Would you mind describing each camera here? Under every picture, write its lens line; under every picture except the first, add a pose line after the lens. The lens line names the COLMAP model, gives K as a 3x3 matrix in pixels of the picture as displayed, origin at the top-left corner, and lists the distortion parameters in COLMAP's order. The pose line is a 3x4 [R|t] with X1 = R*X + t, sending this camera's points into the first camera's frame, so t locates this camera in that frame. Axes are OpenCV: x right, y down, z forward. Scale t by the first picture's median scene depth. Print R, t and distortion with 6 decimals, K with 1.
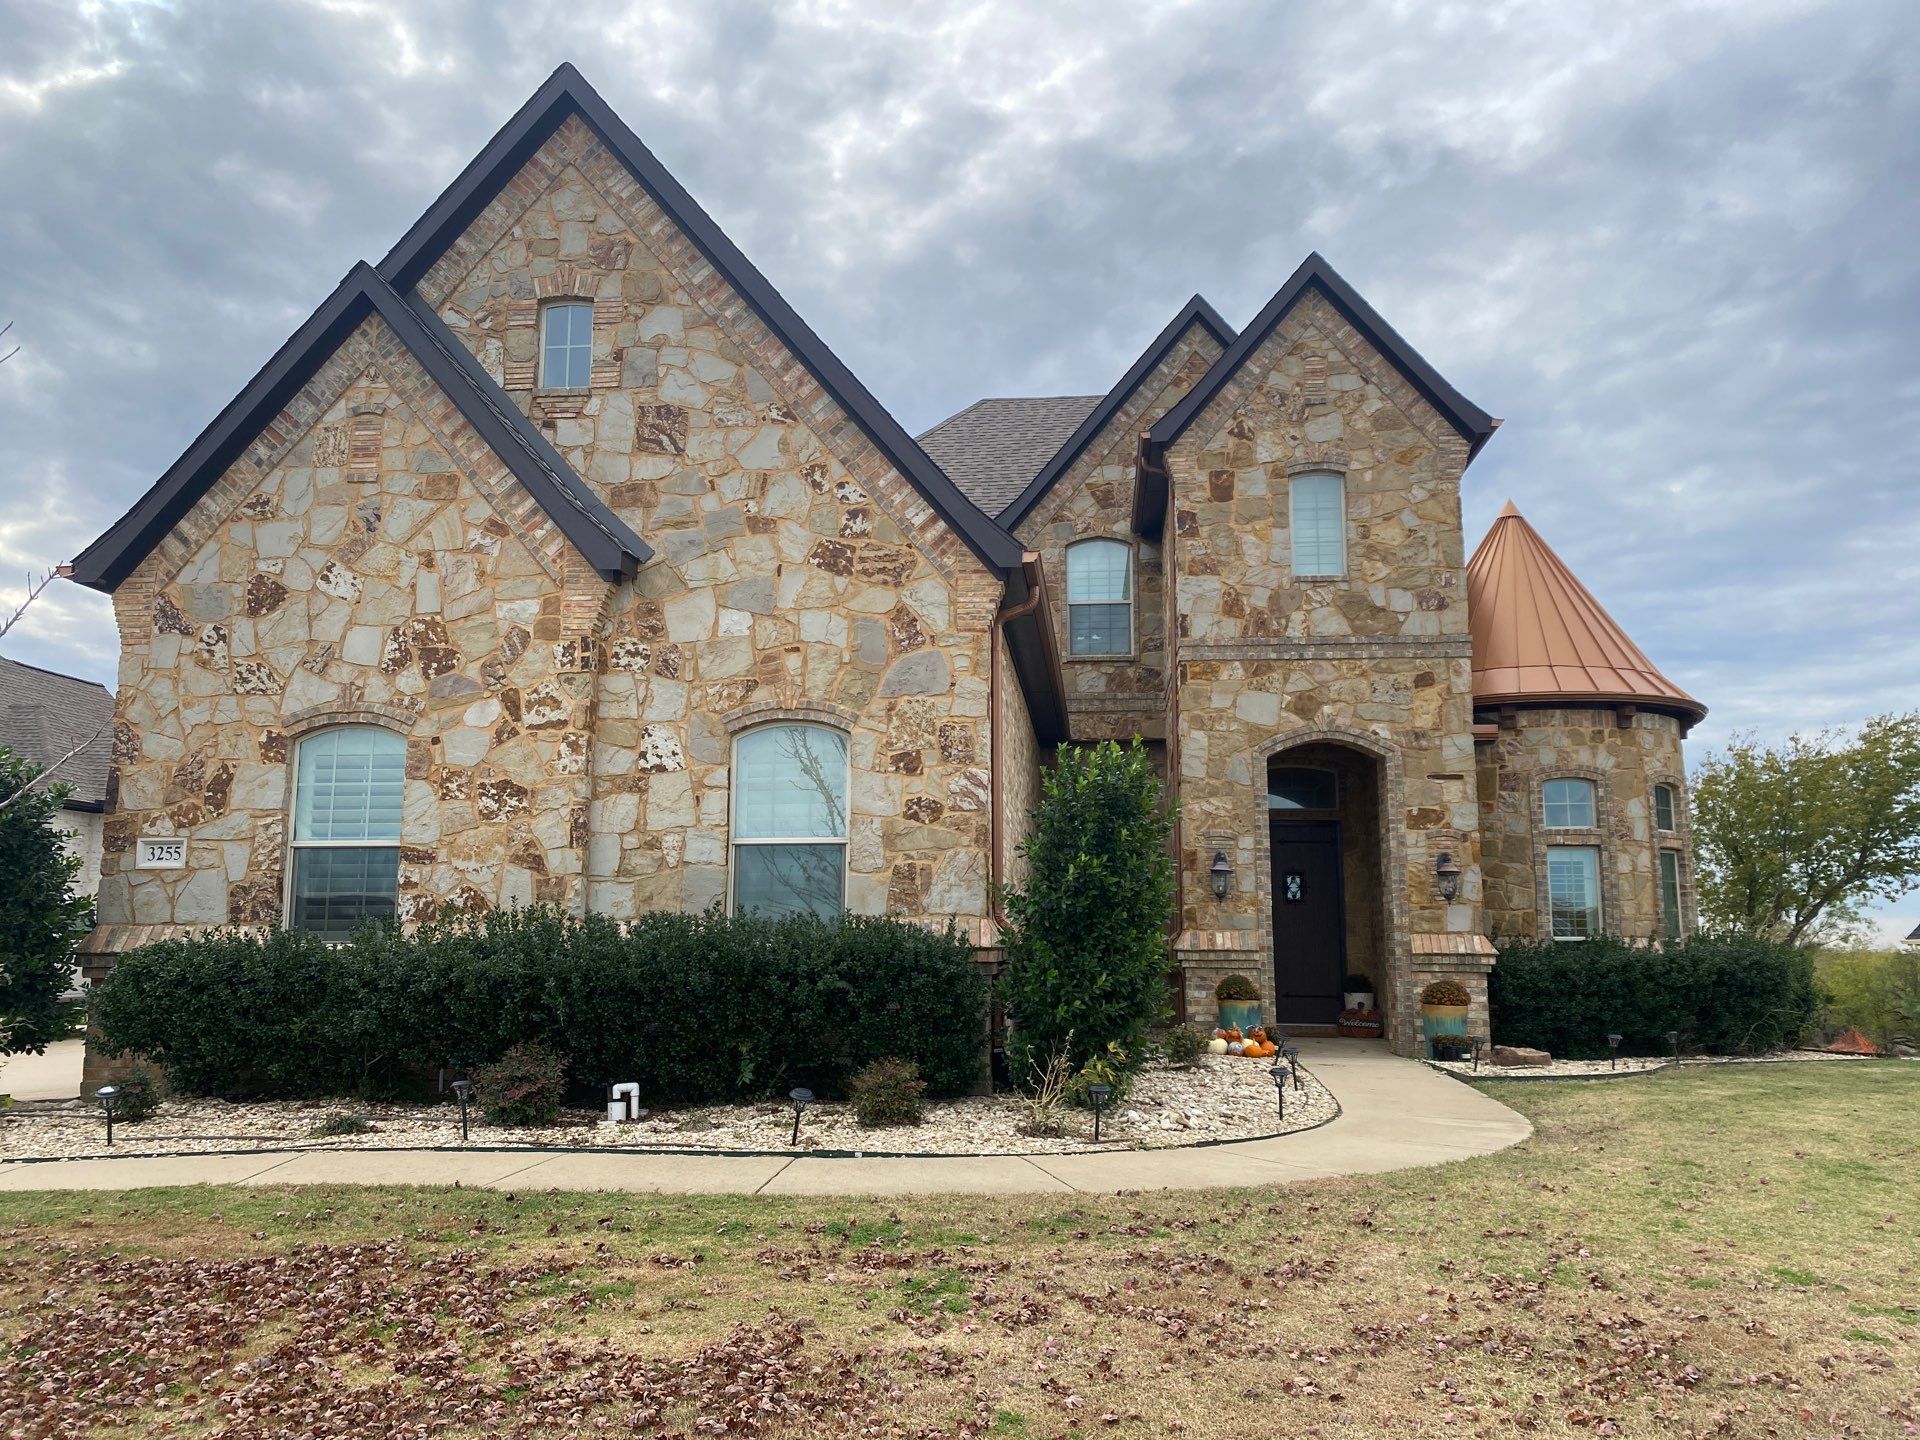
lens RADIAL K [[1462.0, 0, 960.7], [0, 1462.0, 714.3], [0, 0, 1]] dist [0.146843, -0.444563]
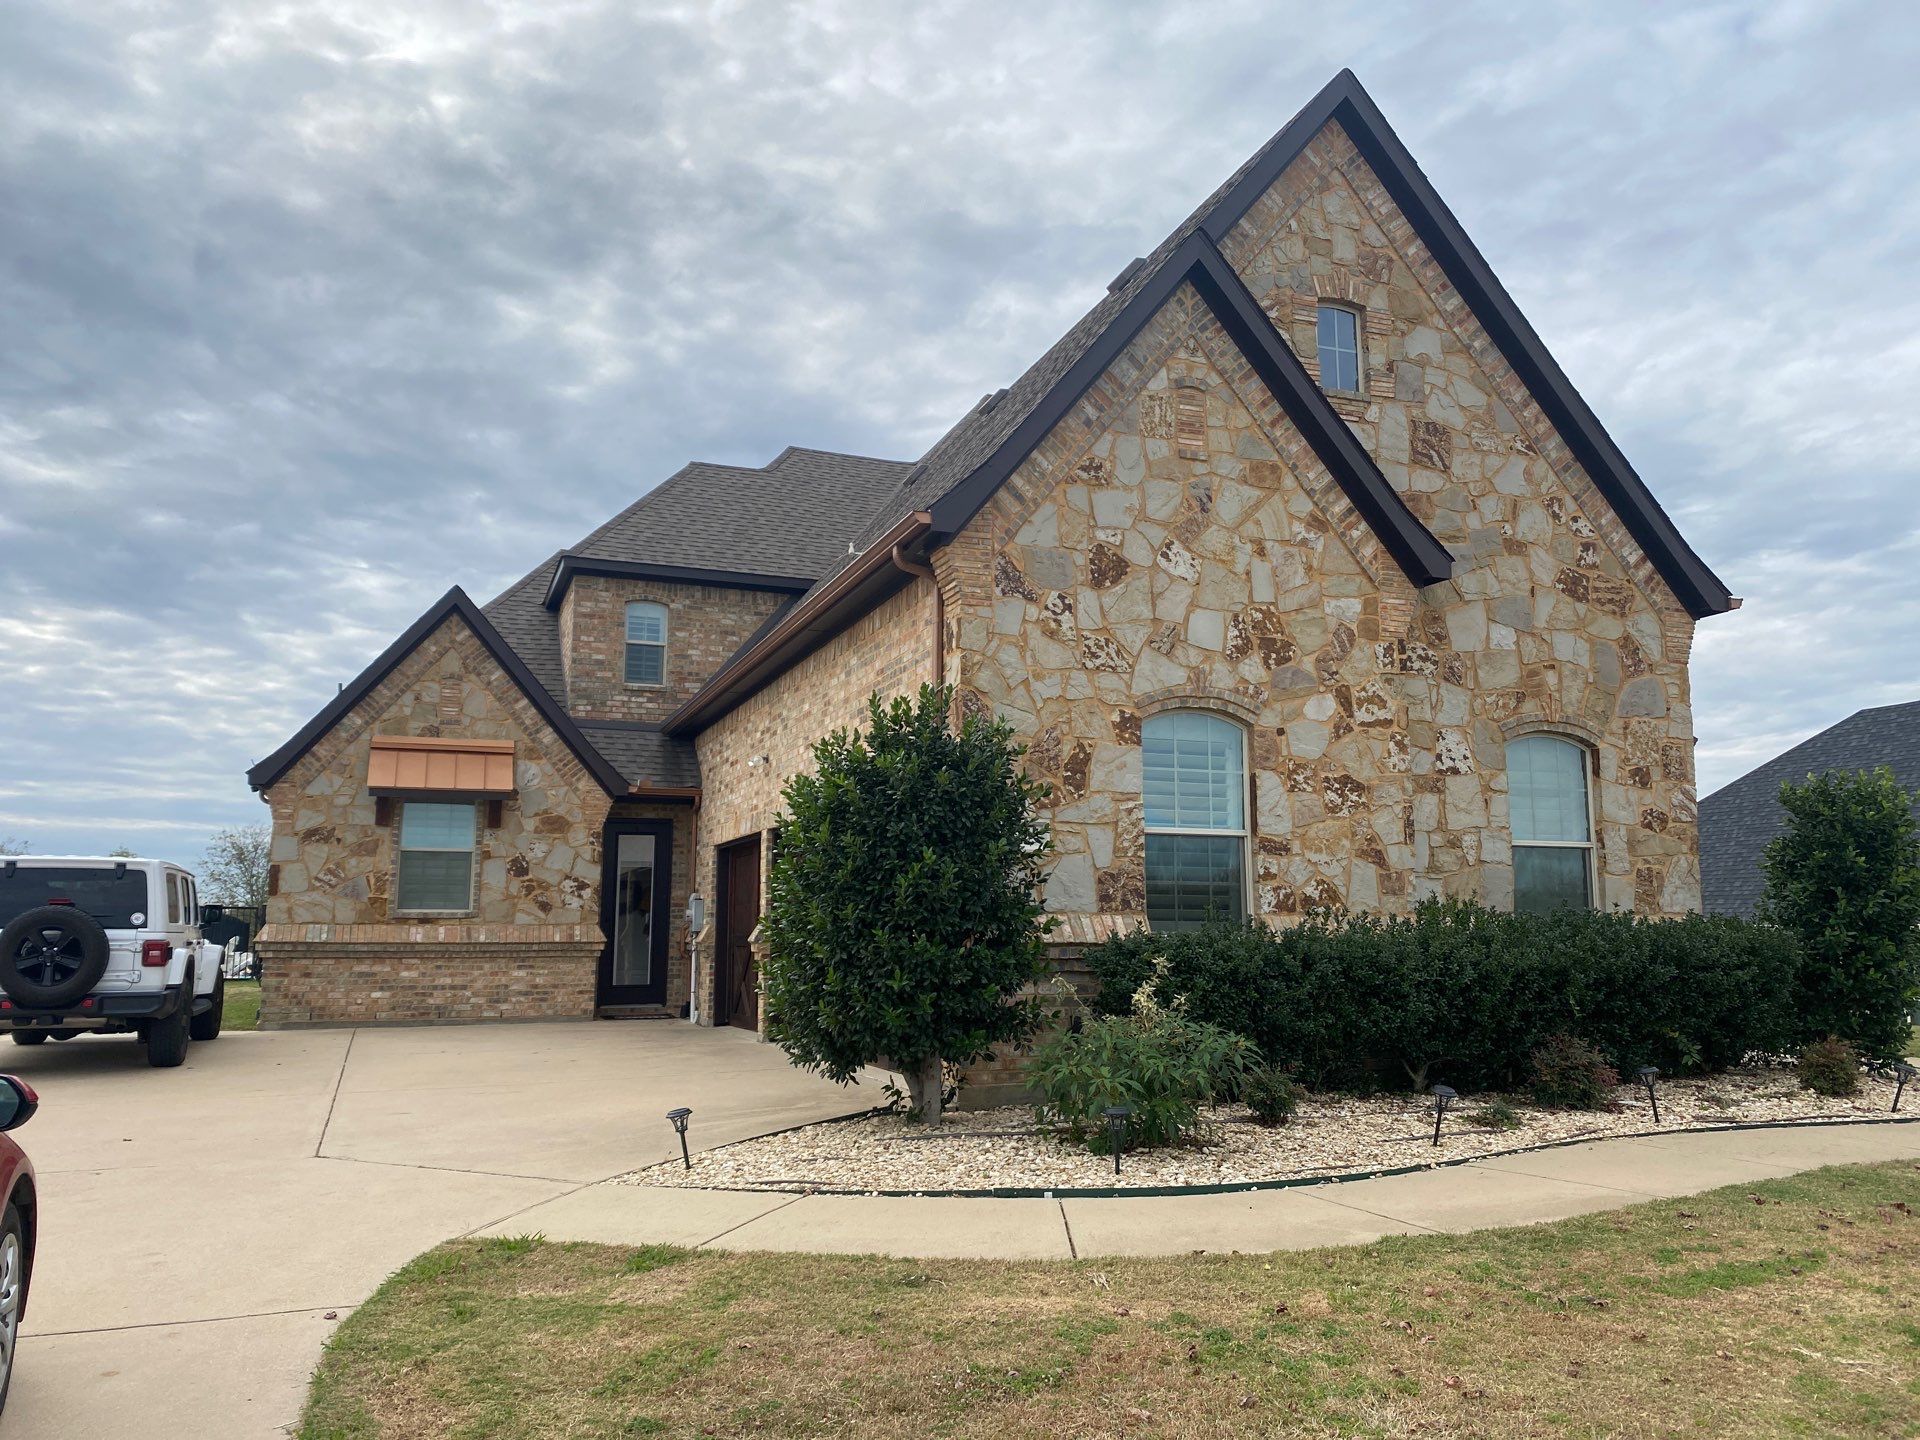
lens RADIAL K [[1471.0, 0, 950.2], [0, 1471.0, 714.8], [0, 0, 1]] dist [0.139033, -0.366109]
pose [[0.905701, 0.062770, 0.419243, -0.955750], [-0.067759, 0.997697, -0.002996, 0.024031], [-0.418466, -0.025694, 0.907869, 0.182499]]
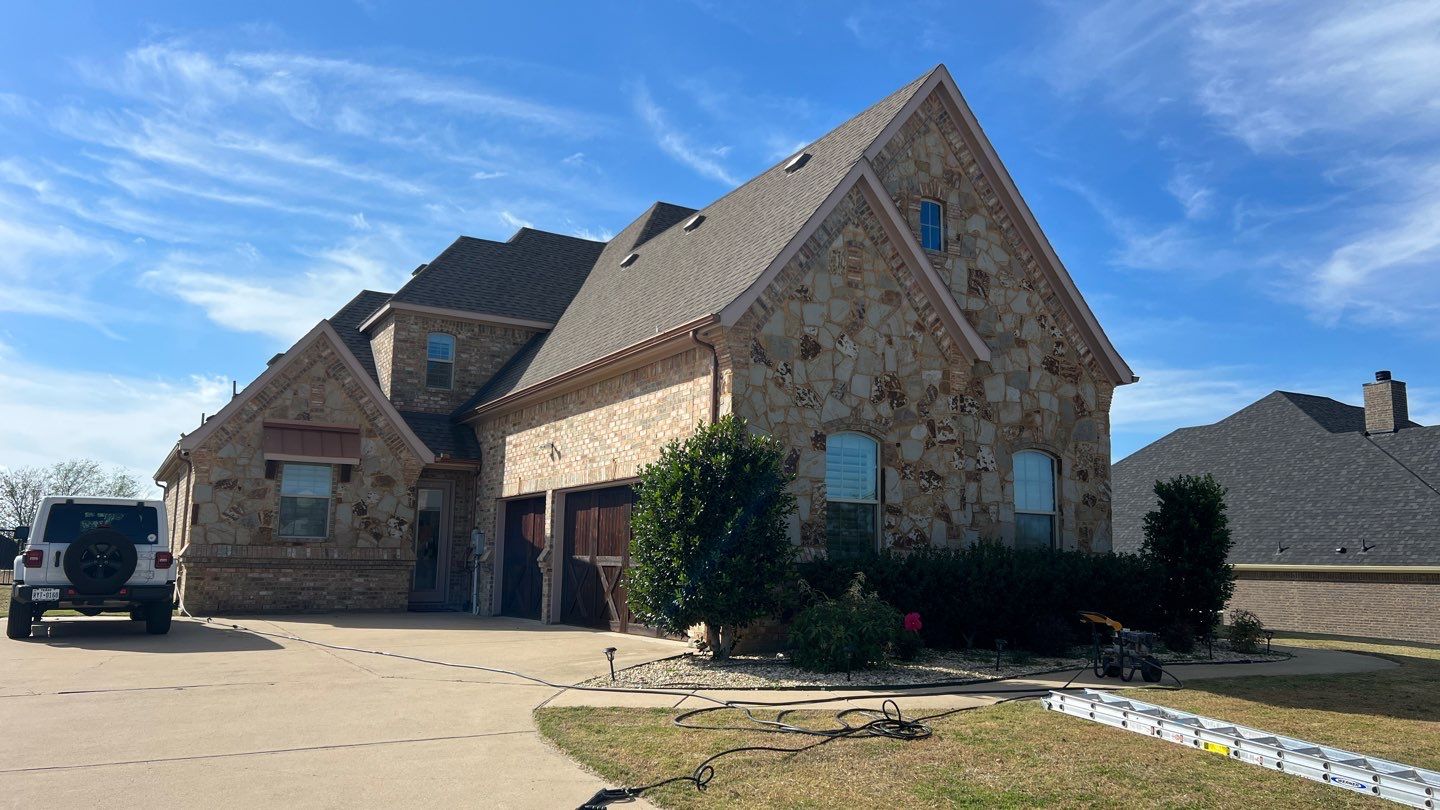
lens RADIAL K [[1091.8, 0, 707.7], [0, 1091.8, 406.0], [0, 0, 1]] dist [0.109813, -0.165574]
pose [[0.828082, 0.095239, 0.552458, -1.240879], [-0.105974, 0.994290, -0.012563, 0.011766], [-0.550499, -0.048143, 0.833446, 0.038874]]
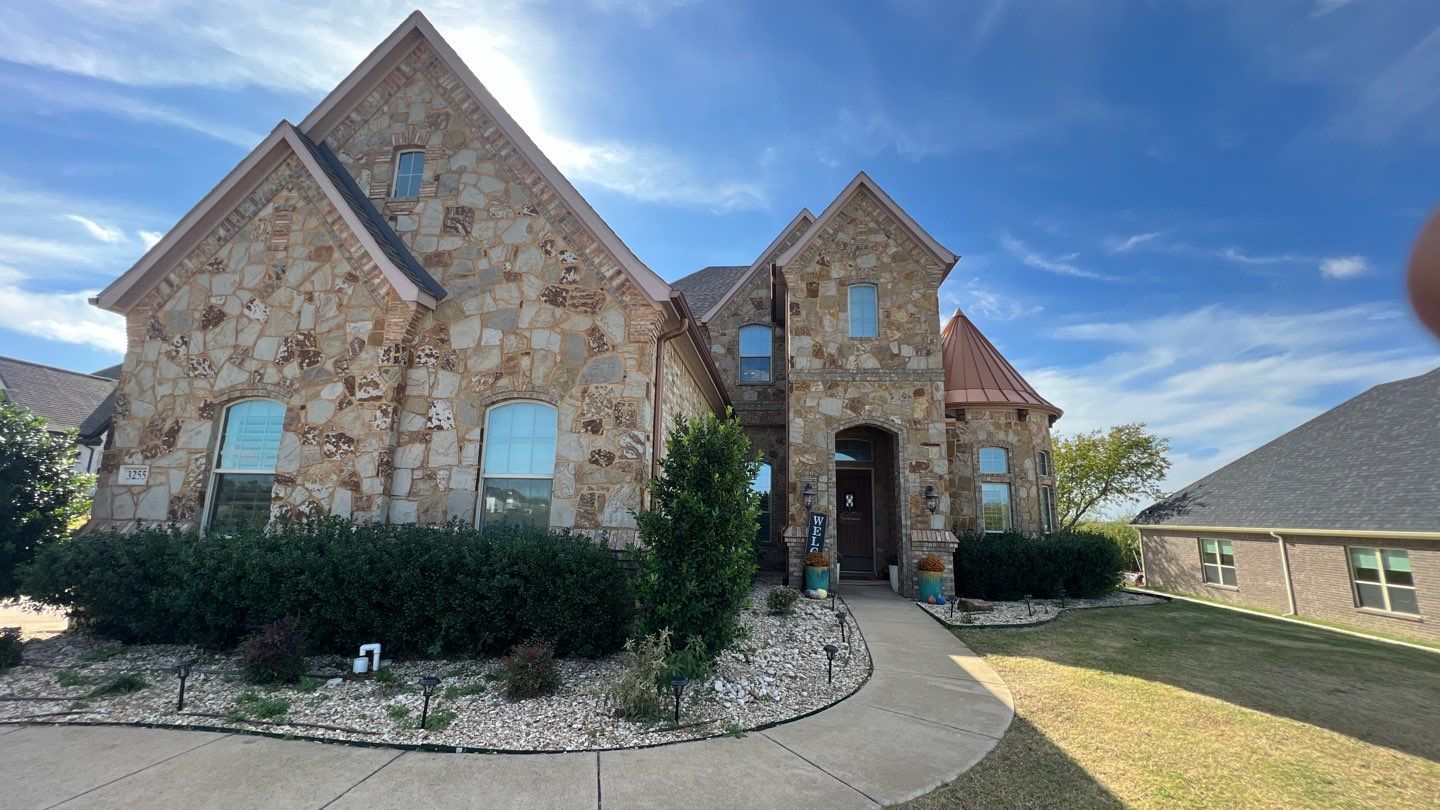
lens RADIAL K [[572.9, 0, 712.7], [0, 572.9, 402.7], [0, 0, 1]] dist [-0.007596, 0.003310]
pose [[0.999619, 0.016958, -0.021779, 0.097757], [-0.017637, 0.999353, -0.031356, 0.023599], [0.021233, 0.031728, 0.999271, 0.385541]]
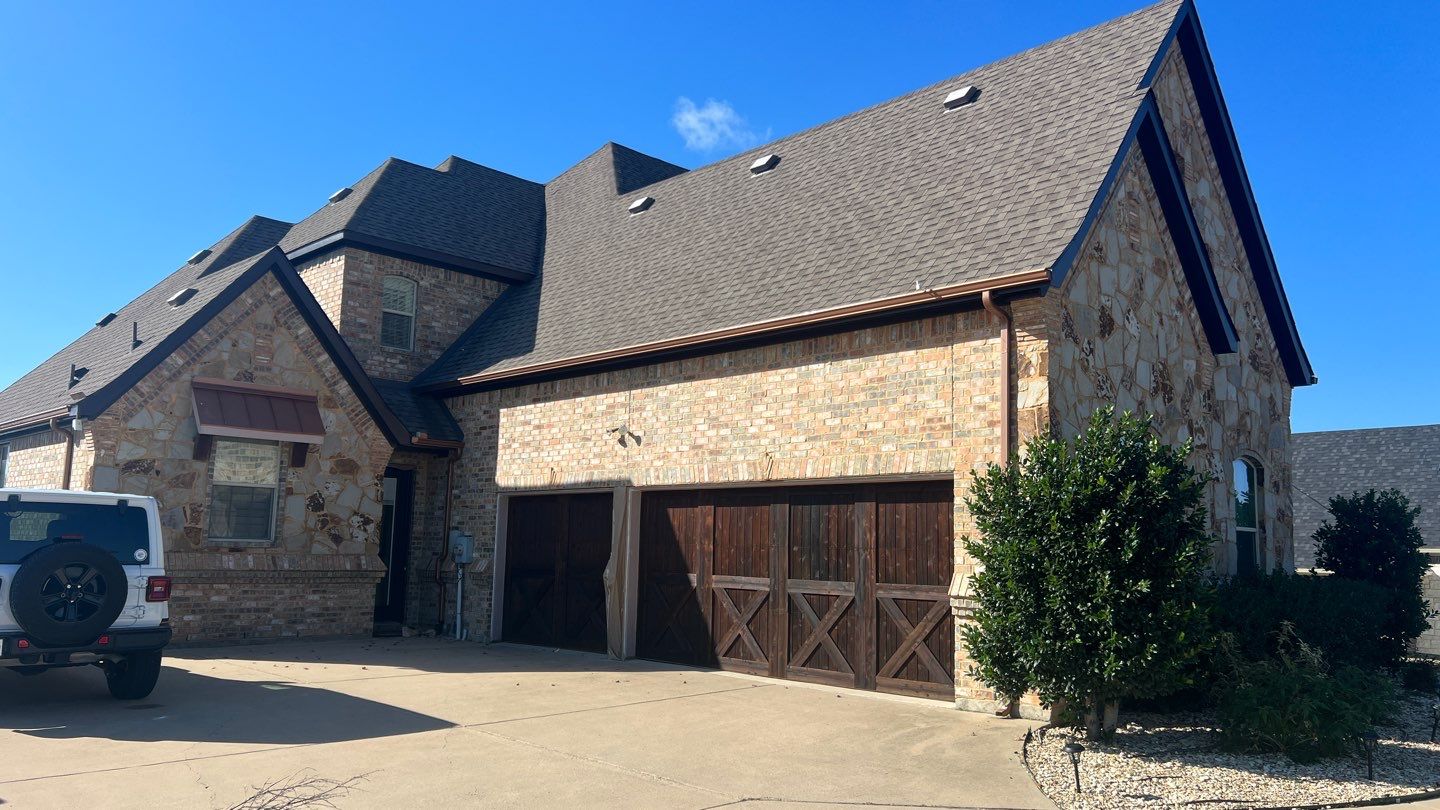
lens RADIAL K [[1089.0, 0, 713.5], [0, 1089.0, 412.4], [0, 0, 1]] dist [0.063372, -0.051391]
pose [[0.650109, 0.111578, 0.751604, -1.412481], [-0.144086, 0.989315, -0.022238, 0.067744], [-0.746055, -0.093838, 0.659239, 0.618274]]
